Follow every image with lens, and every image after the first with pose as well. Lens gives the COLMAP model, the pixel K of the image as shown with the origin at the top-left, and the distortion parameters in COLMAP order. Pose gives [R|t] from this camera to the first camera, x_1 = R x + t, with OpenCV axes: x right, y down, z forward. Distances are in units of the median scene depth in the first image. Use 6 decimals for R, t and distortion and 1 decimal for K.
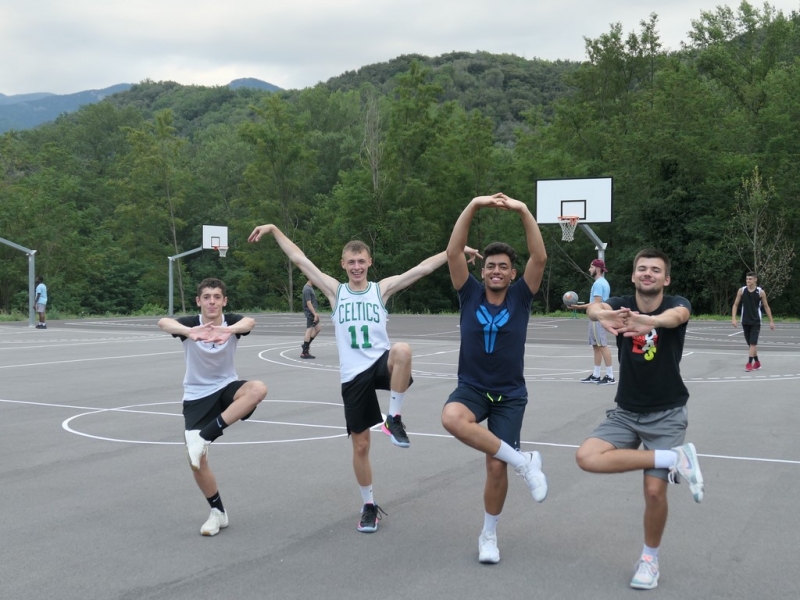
lens RADIAL K [[1027.9, 0, 399.4], [0, 1027.9, 298.5], [0, 0, 1]] dist [-0.020292, 0.000000]
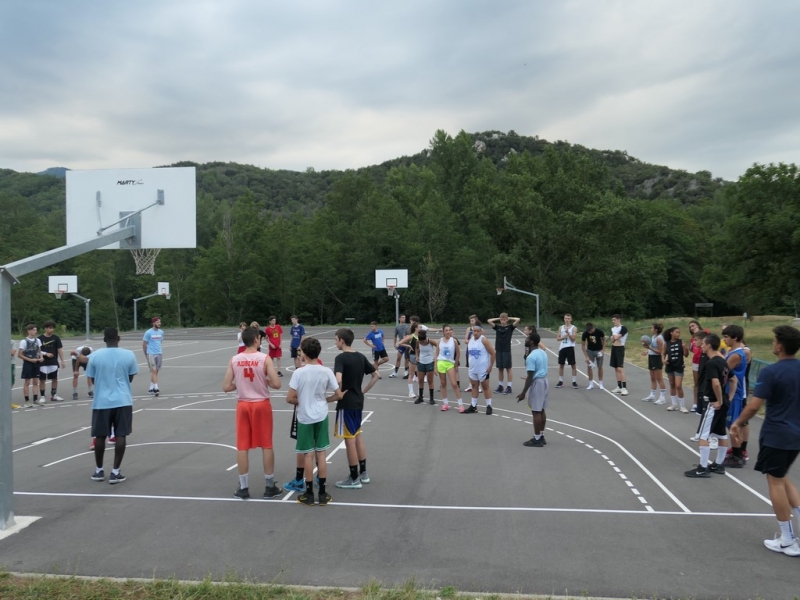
lens RADIAL K [[617.1, 0, 400.9], [0, 617.1, 301.3], [0, 0, 1]] dist [0.010999, 0.000374]
pose [[0.941727, -0.015781, 0.336008, -0.111517], [0.022443, 0.999621, -0.015952, -0.006720], [-0.335629, 0.022563, 0.941724, -0.139666]]
